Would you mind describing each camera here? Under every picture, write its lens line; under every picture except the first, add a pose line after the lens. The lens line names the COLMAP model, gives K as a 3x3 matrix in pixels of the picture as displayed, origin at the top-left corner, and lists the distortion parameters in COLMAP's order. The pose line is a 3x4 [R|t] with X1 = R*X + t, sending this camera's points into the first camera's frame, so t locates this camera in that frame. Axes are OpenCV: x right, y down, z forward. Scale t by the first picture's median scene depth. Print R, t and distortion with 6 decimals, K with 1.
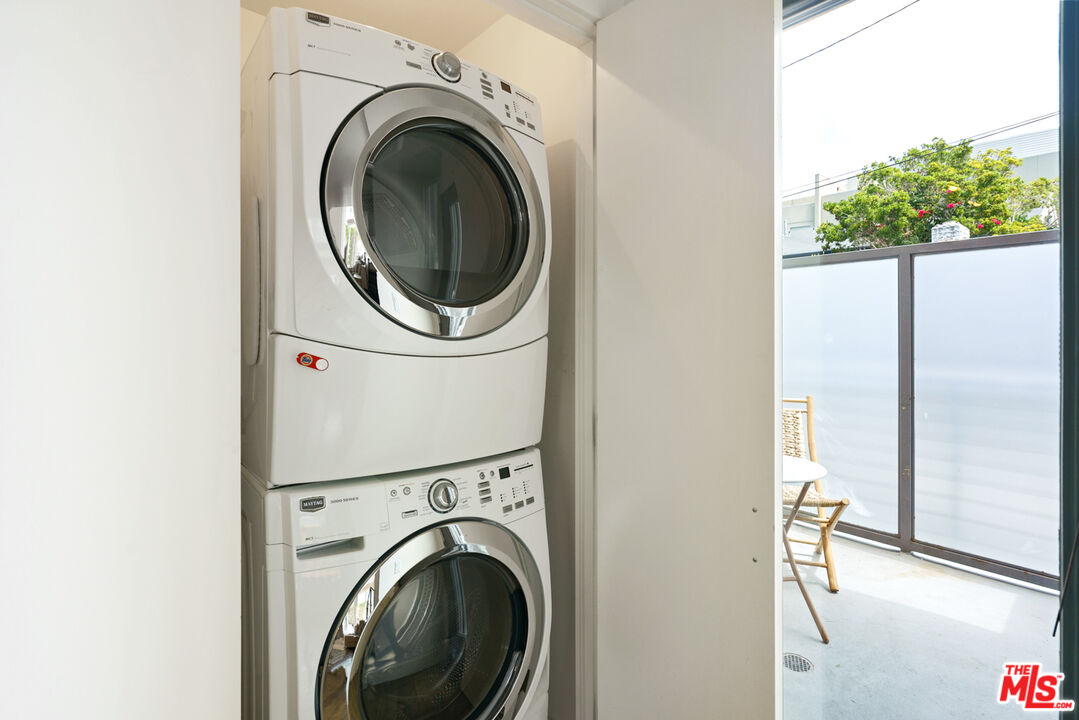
lens RADIAL K [[522.5, 0, 539.5], [0, 522.5, 360.0], [0, 0, 1]] dist [0.028948, -0.000487]
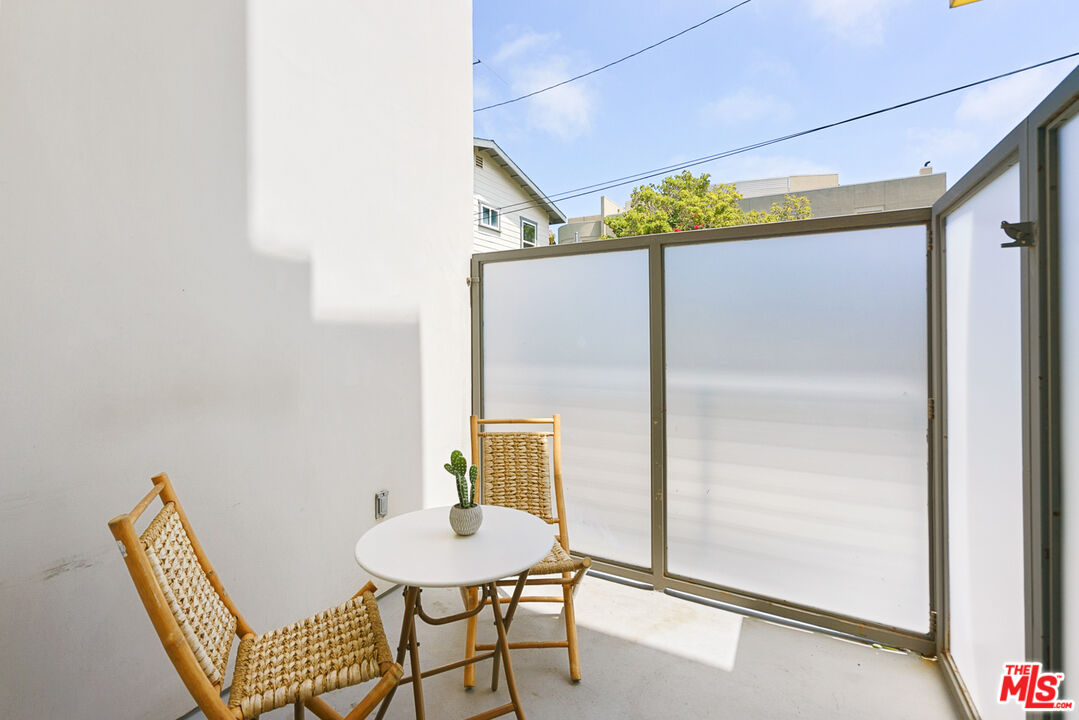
lens RADIAL K [[500.4, 0, 535.4], [0, 500.4, 360.7], [0, 0, 1]] dist [0.000562, 0.000564]
pose [[0.941220, -0.014369, 0.337487, 0.222403], [0.012615, 0.999893, 0.007390, -0.018059], [-0.337557, -0.002698, 0.941301, 0.291742]]
